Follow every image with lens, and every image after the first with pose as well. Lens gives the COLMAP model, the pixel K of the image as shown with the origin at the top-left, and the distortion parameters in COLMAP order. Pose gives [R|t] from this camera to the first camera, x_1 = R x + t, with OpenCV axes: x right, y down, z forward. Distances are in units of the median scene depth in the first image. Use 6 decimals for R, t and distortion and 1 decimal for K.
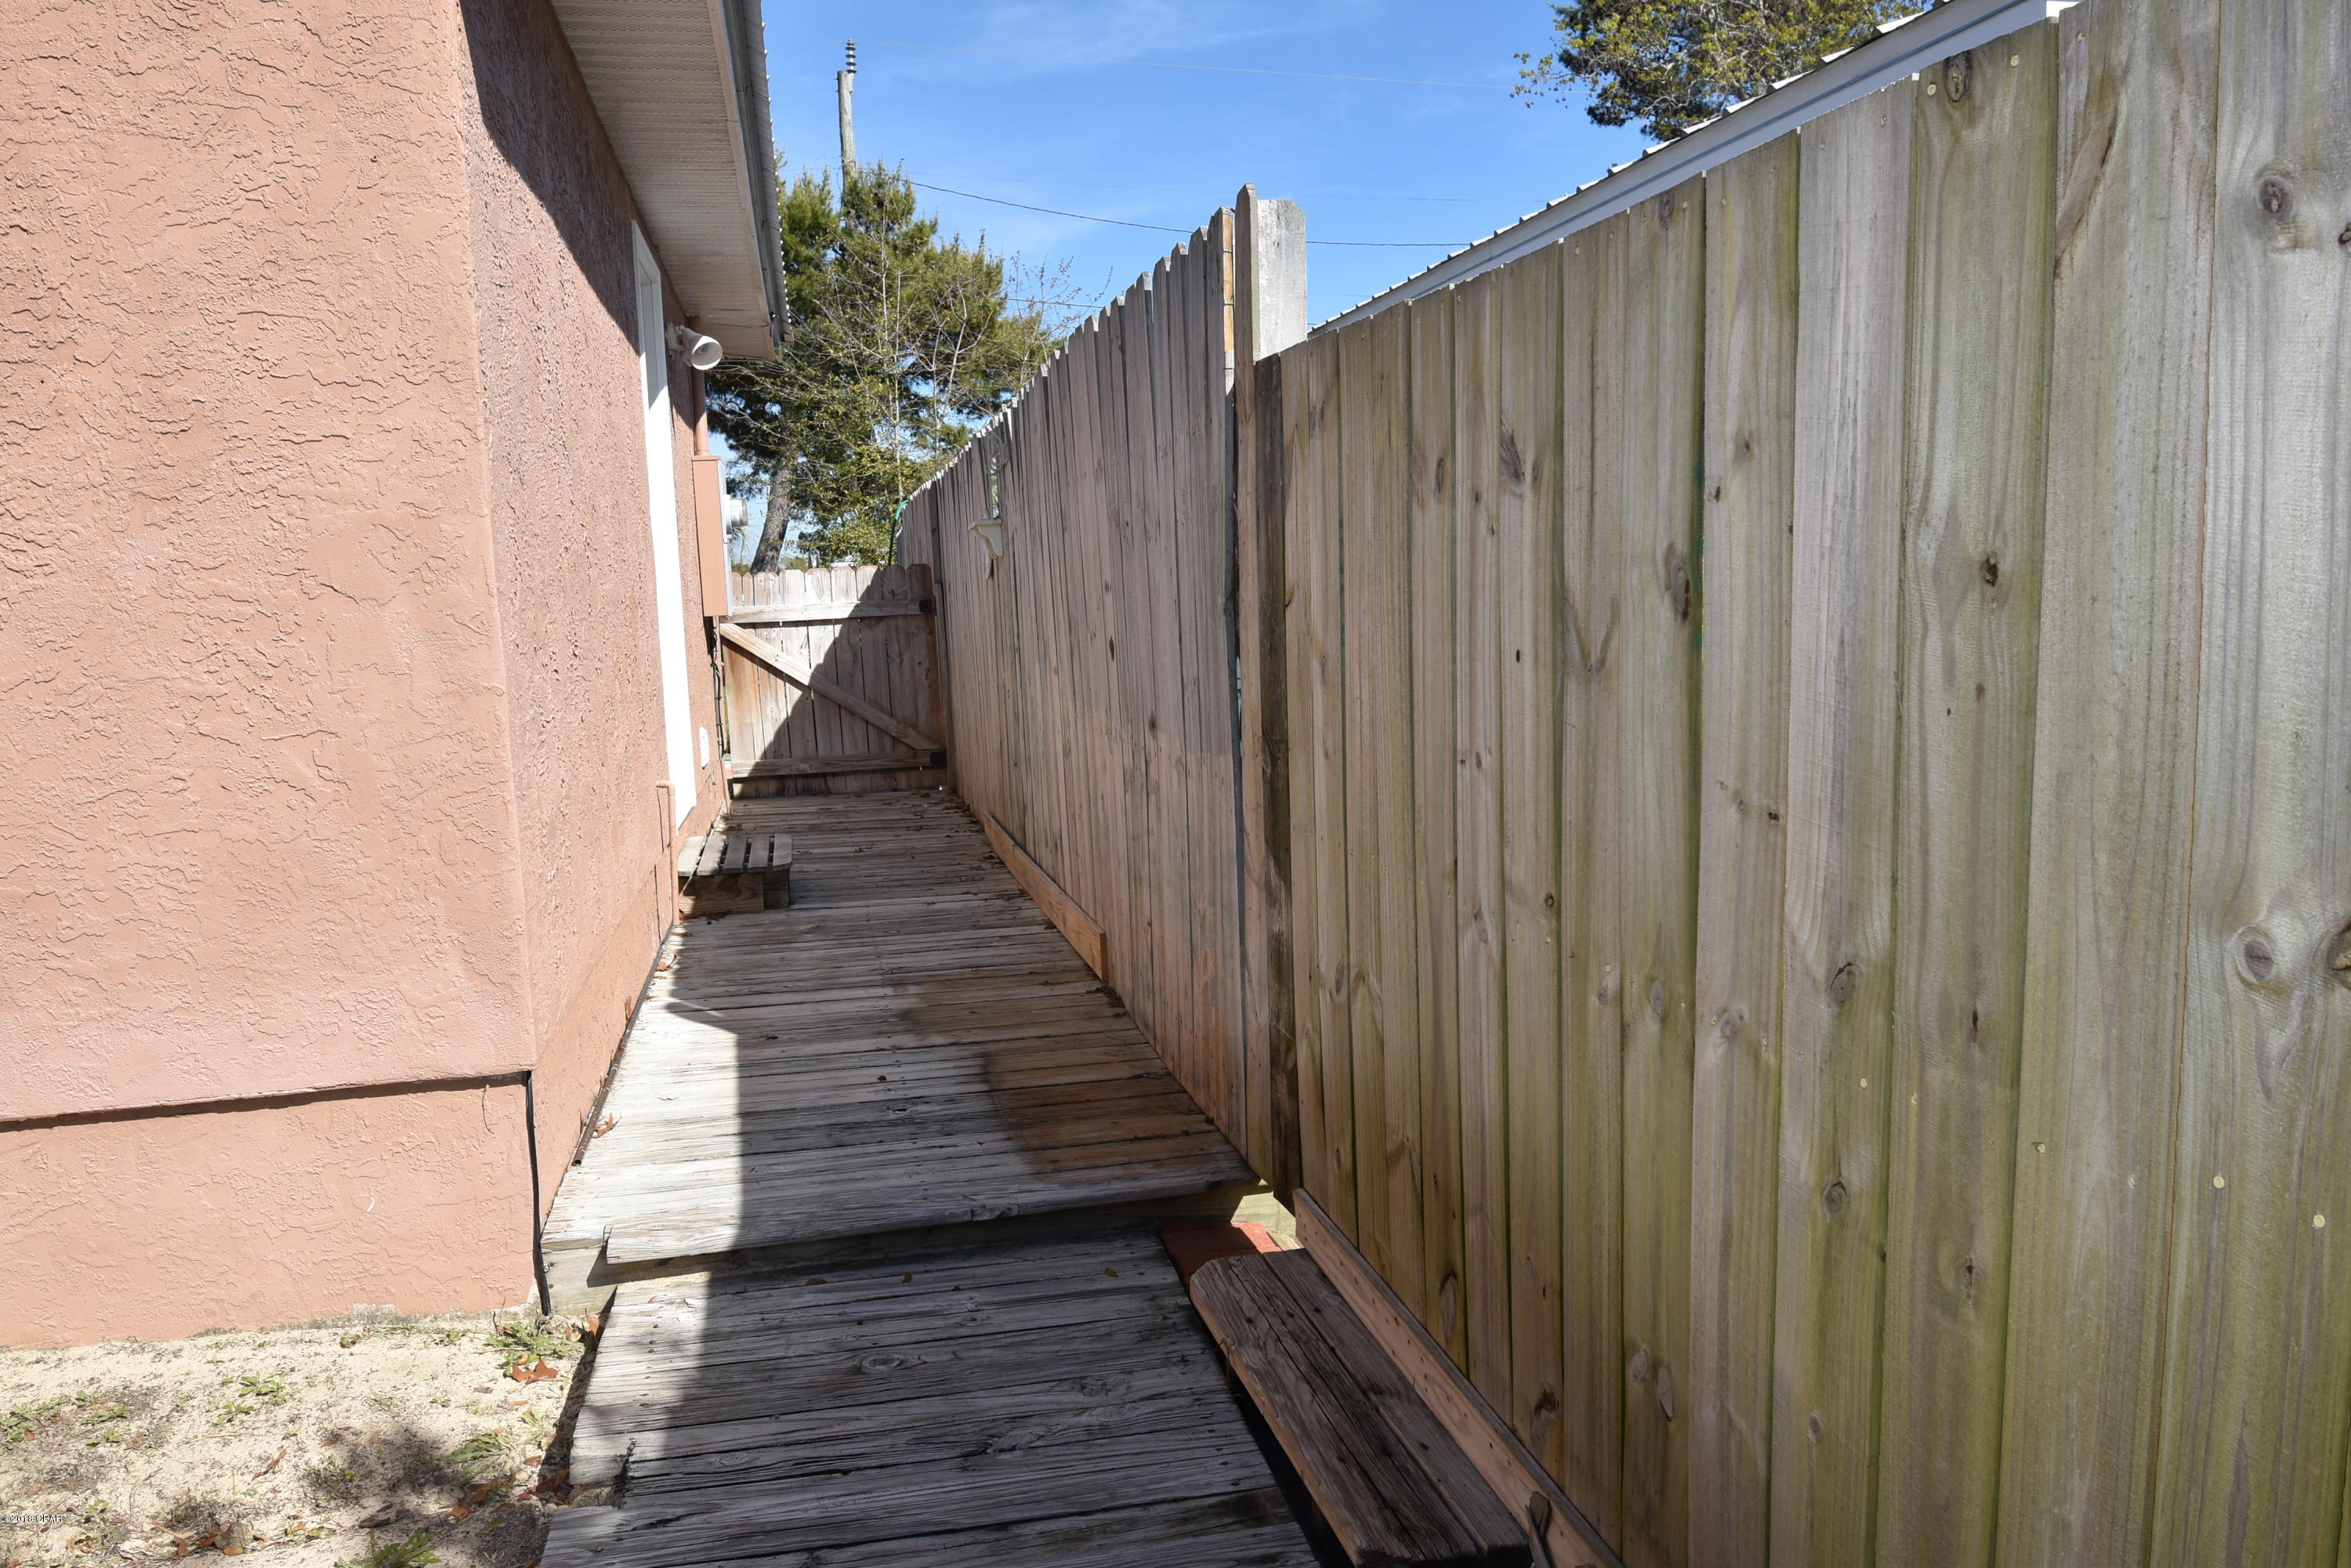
lens RADIAL K [[1694.8, 0, 1179.6], [0, 1694.8, 782.1], [0, 0, 1]] dist [-0.009181, -0.006509]
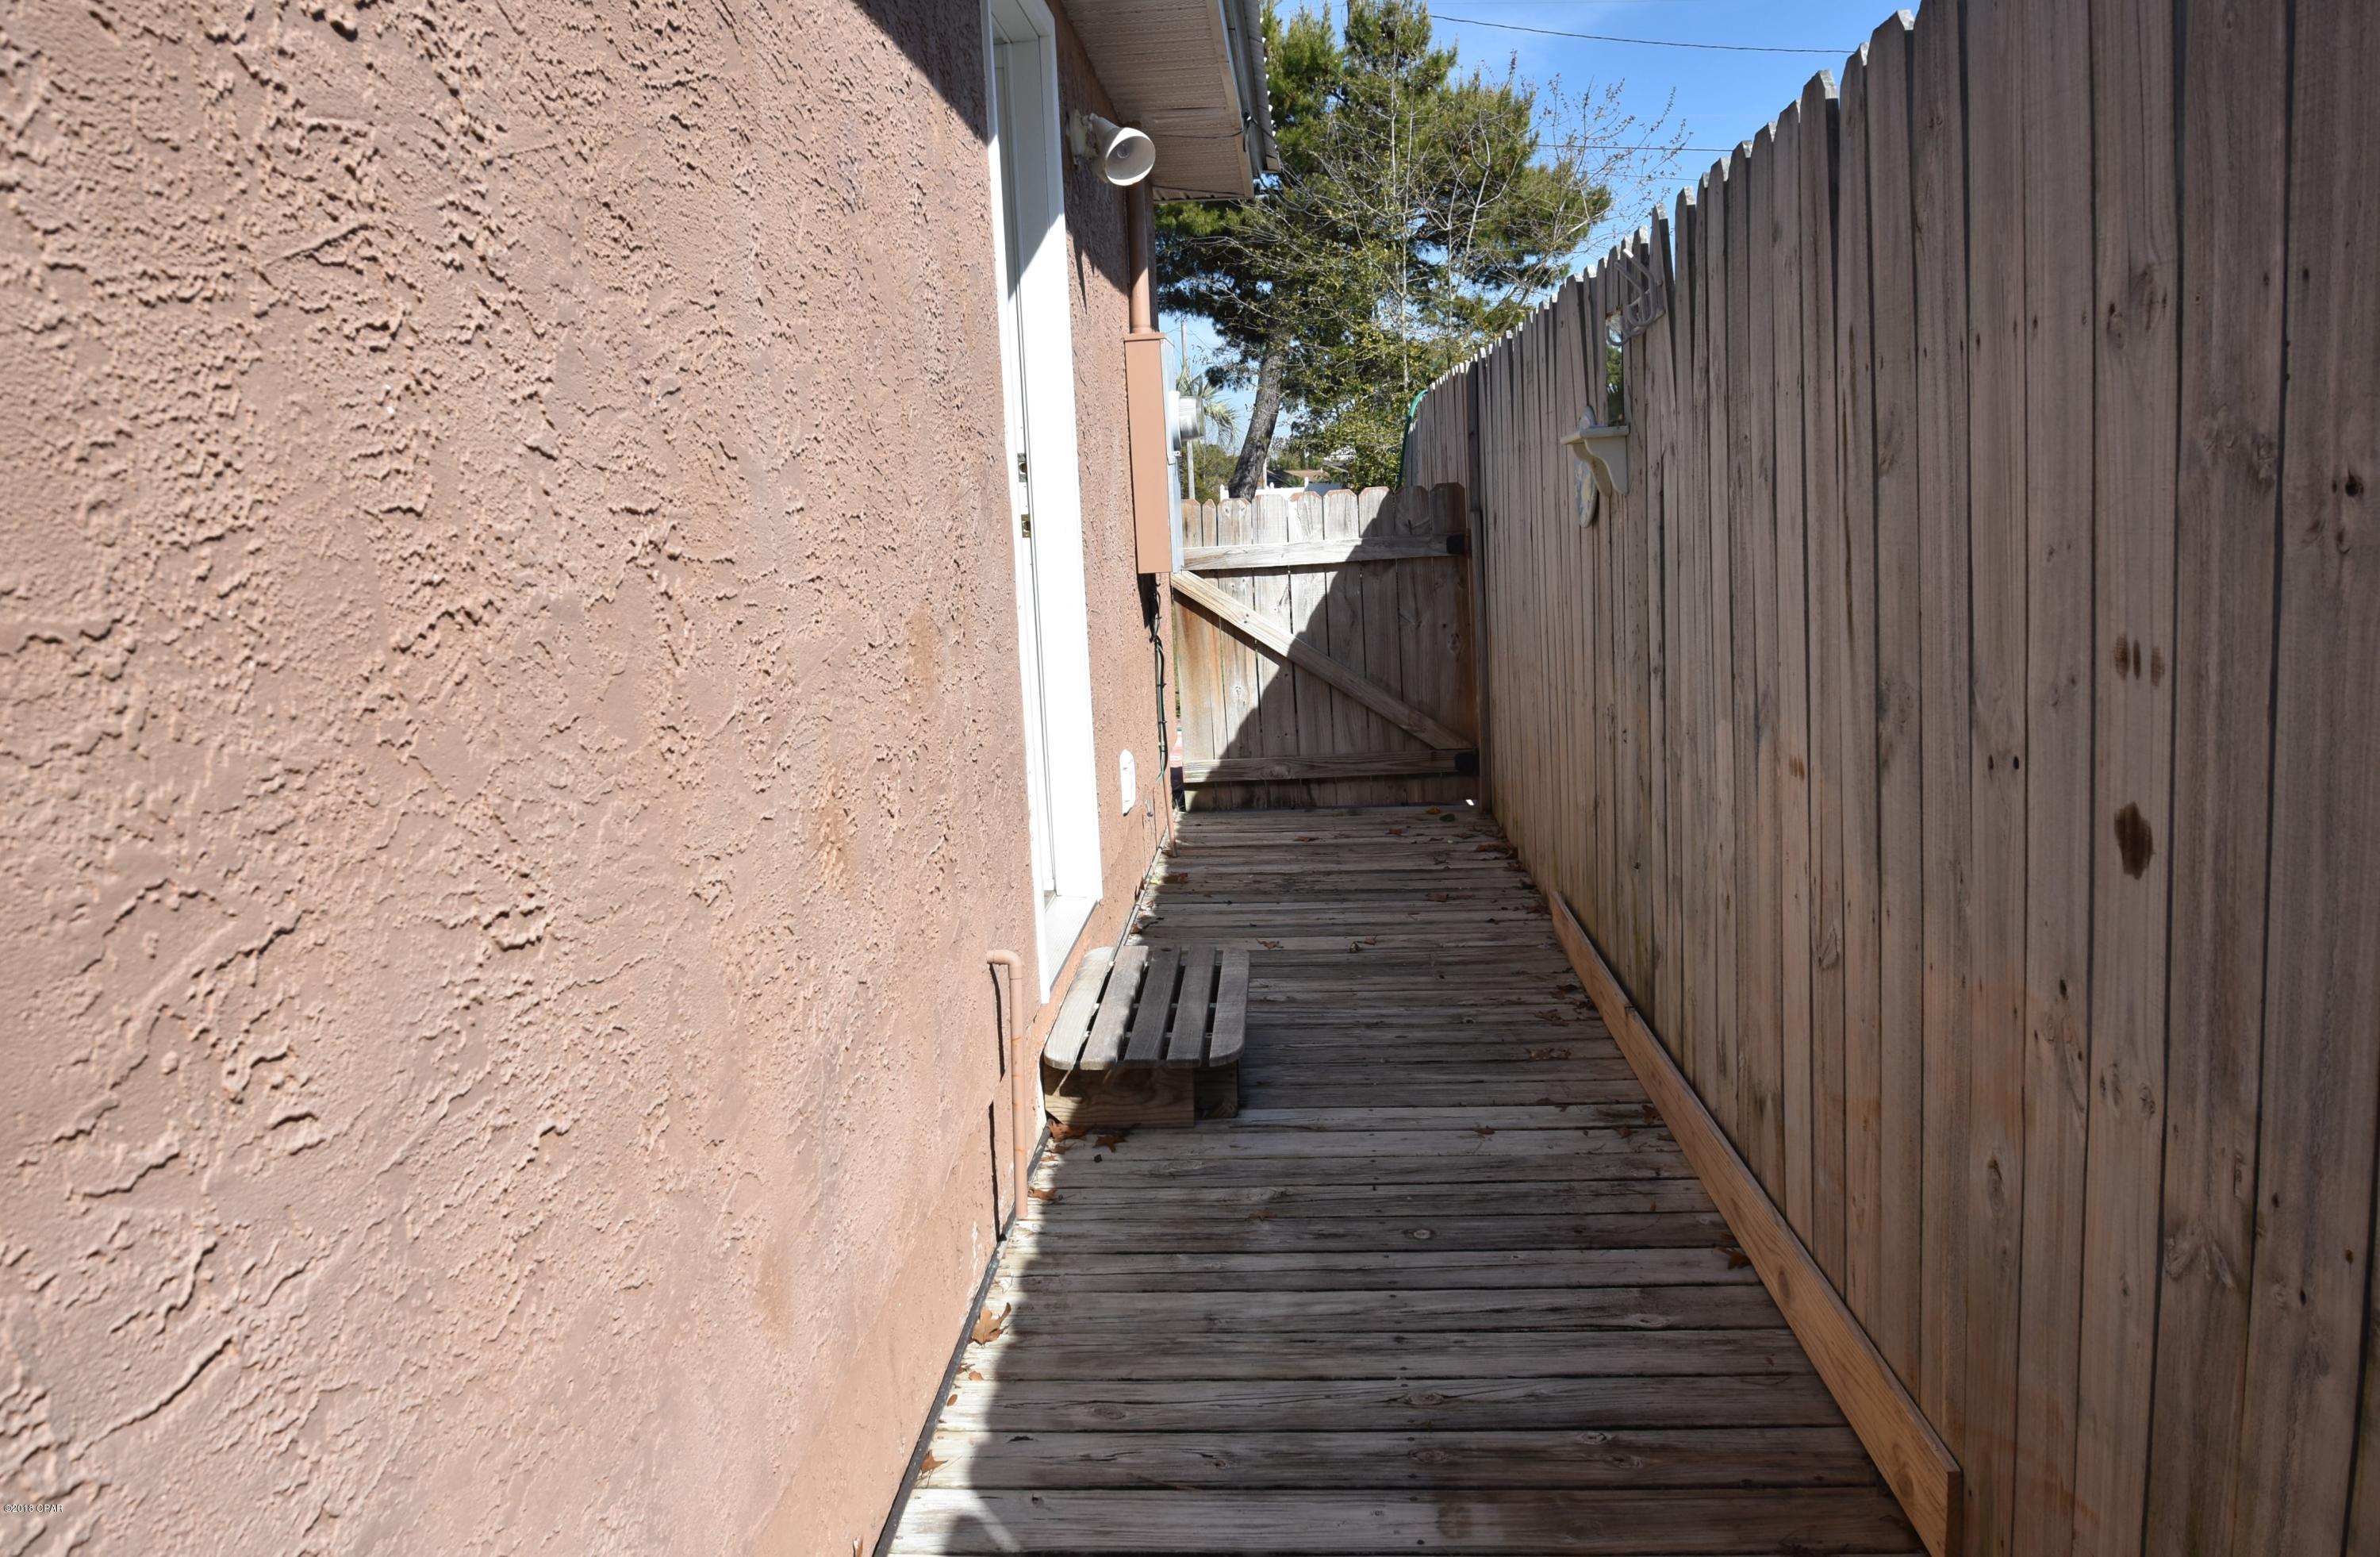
lens RADIAL K [[1662.5, 0, 1196.3], [0, 1662.5, 785.5], [0, 0, 1]] dist [-0.008267, -0.002588]
pose [[0.961922, 0.038169, -0.270645, -0.063427], [-0.018536, 0.997031, 0.074731, -0.053915], [0.272694, -0.066868, 0.959774, 0.306689]]
